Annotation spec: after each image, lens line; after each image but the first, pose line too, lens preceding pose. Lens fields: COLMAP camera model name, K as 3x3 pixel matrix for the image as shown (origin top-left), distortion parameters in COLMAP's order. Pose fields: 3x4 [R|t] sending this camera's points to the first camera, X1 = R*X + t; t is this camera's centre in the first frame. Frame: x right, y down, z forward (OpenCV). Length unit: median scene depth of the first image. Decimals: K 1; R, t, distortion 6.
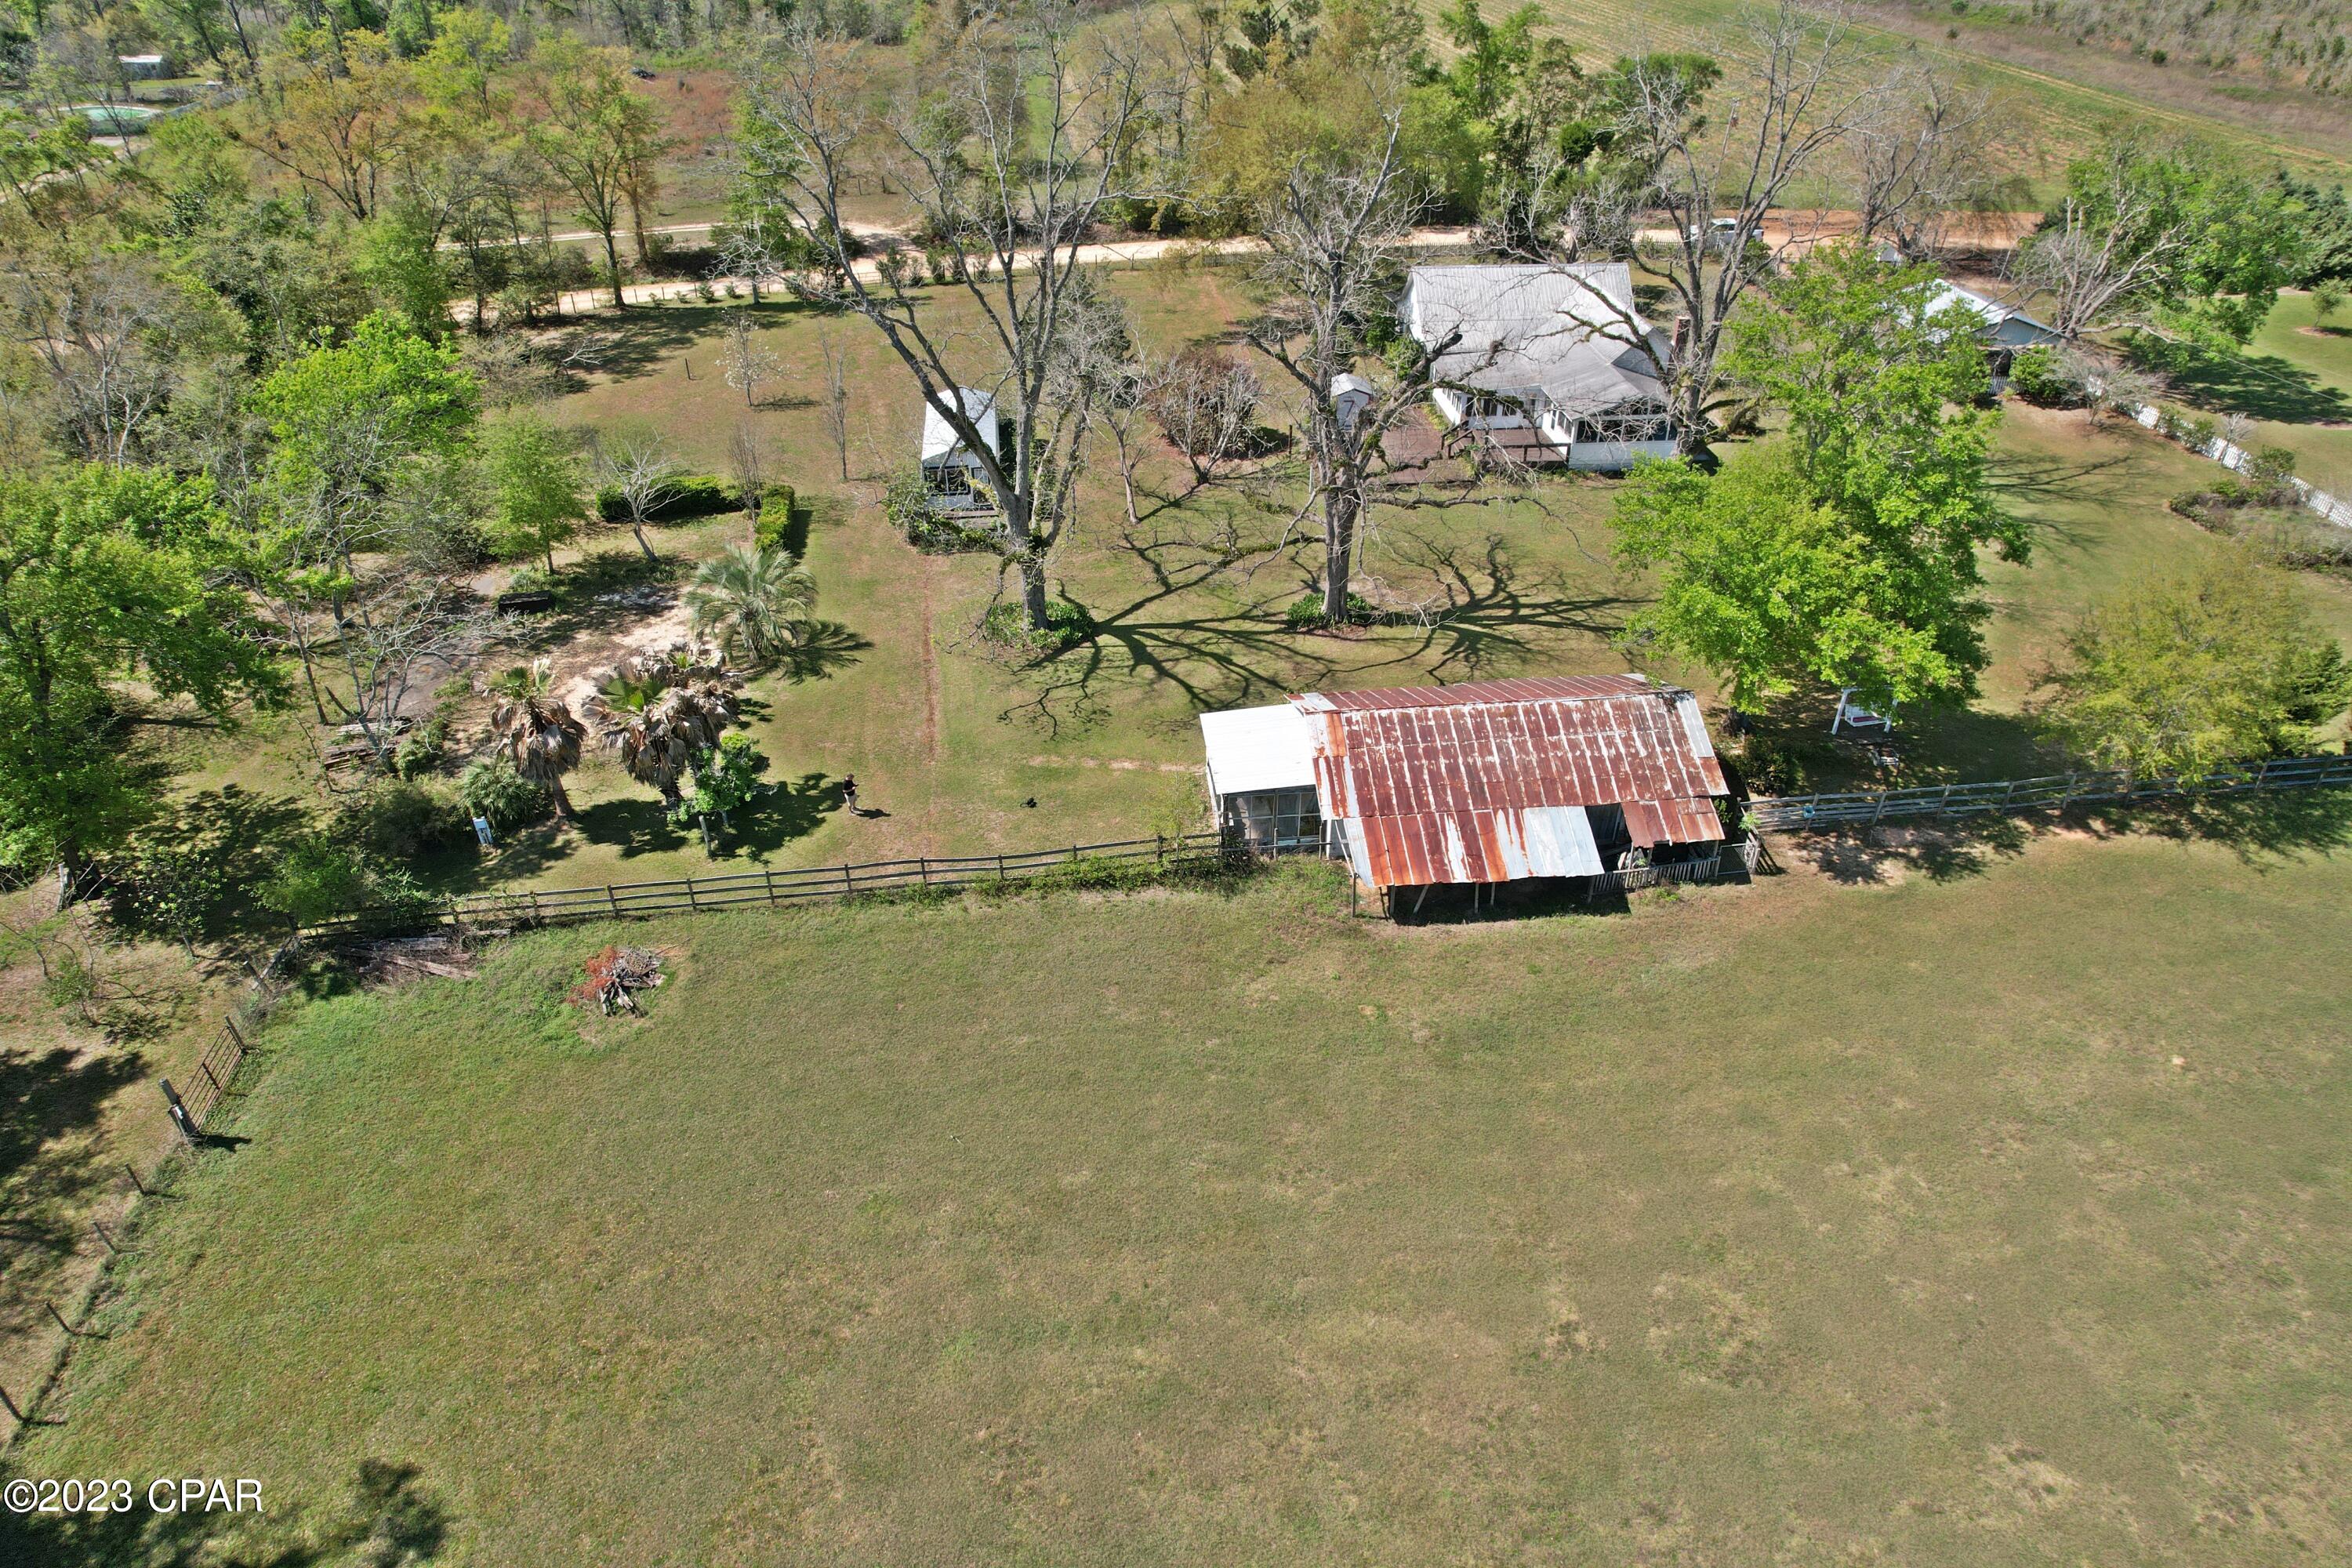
lens RADIAL K [[1505.4, 0, 1201.6], [0, 1505.4, 788.3], [0, 0, 1]] dist [-0.076348, 0.071225]
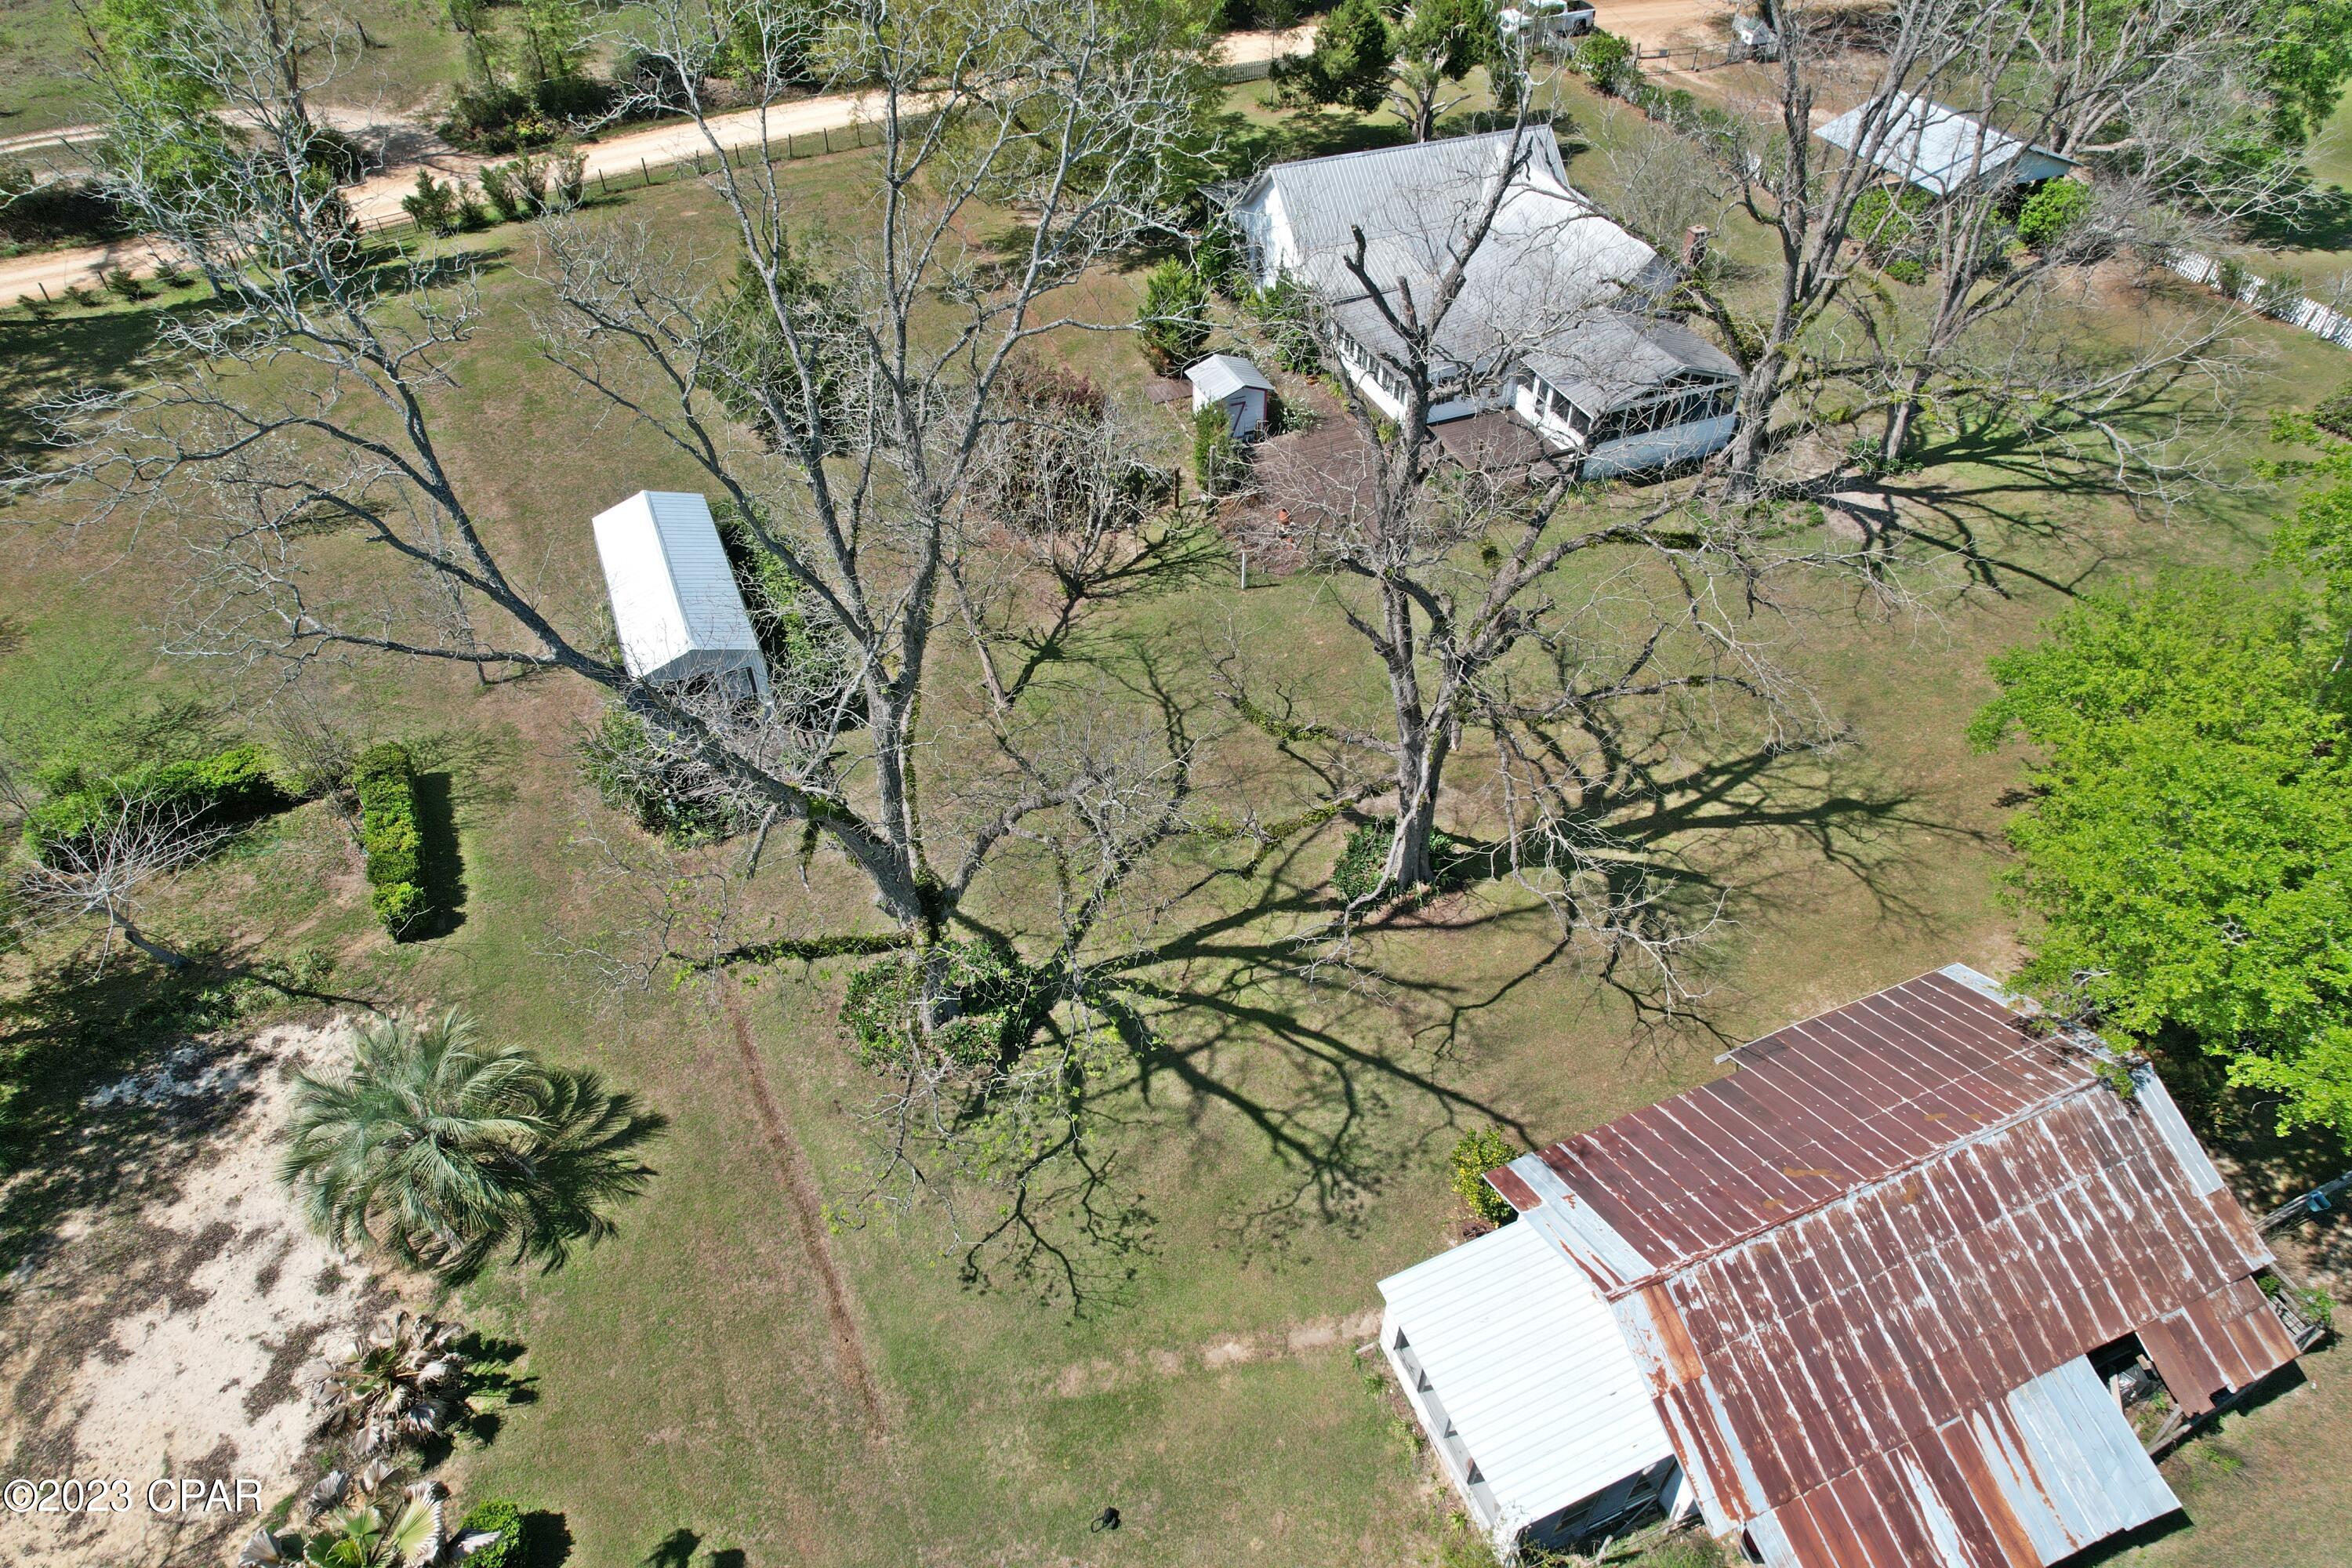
lens RADIAL K [[1490.2, 0, 1176.0], [0, 1490.2, 784.0], [0, 0, 1]] dist [-0.075871, 0.067582]
pose [[0.958897, -0.195598, 0.205567, -0.204556], [0.156631, 0.968948, 0.191329, -0.473986], [-0.236607, -0.151267, 0.959758, 0.733387]]
